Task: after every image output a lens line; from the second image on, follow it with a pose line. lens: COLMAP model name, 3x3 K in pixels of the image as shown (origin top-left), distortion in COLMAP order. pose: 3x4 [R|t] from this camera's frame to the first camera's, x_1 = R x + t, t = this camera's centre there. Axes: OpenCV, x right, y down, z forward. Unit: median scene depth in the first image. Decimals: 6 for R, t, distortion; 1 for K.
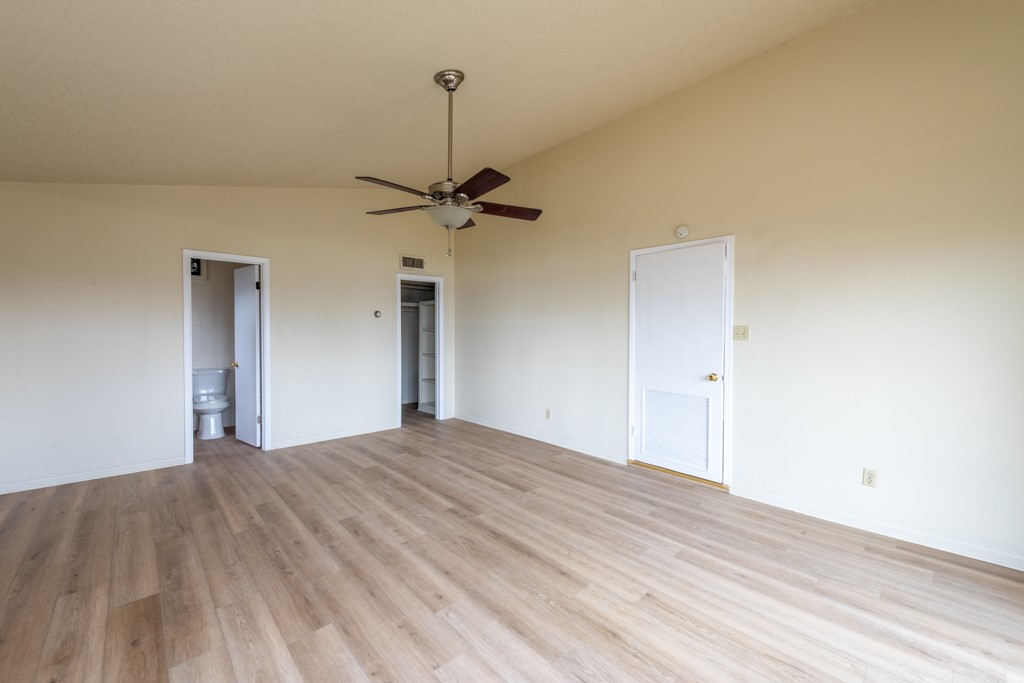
lens RADIAL K [[397.8, 0, 512.0], [0, 397.8, 341.5], [0, 0, 1]] dist [0.014847, -0.000102]
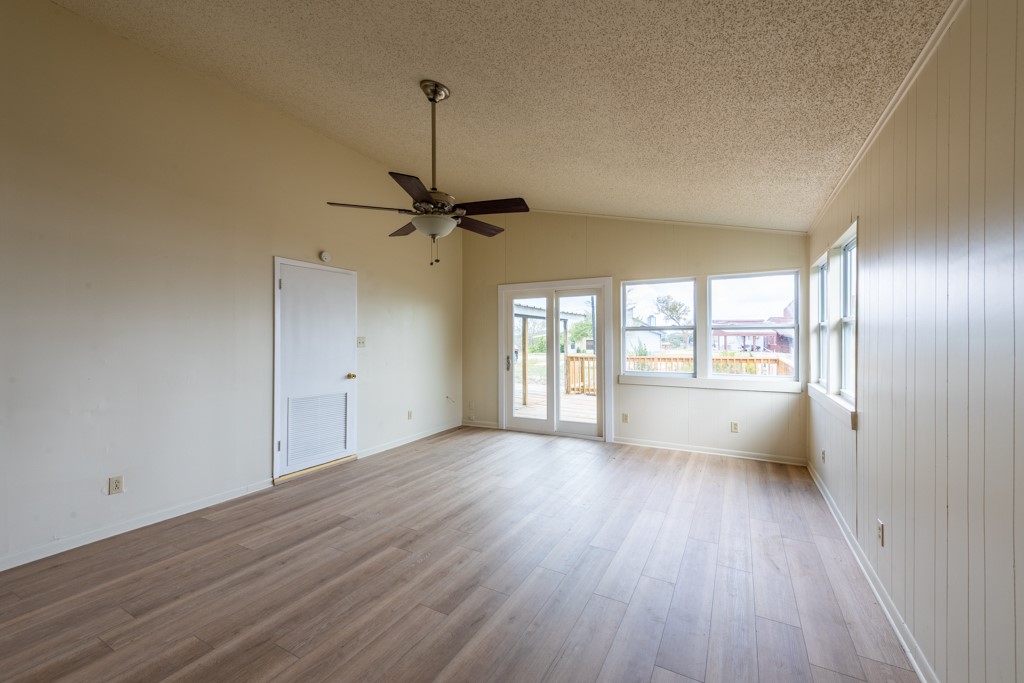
lens RADIAL K [[397.8, 0, 512.0], [0, 397.8, 341.5], [0, 0, 1]] dist [0.014847, -0.000102]
pose [[-0.287294, -0.005407, 0.957827, -0.938352], [0.028358, 0.999498, 0.014147, -0.028677], [-0.957423, 0.031226, -0.286996, 0.893221]]
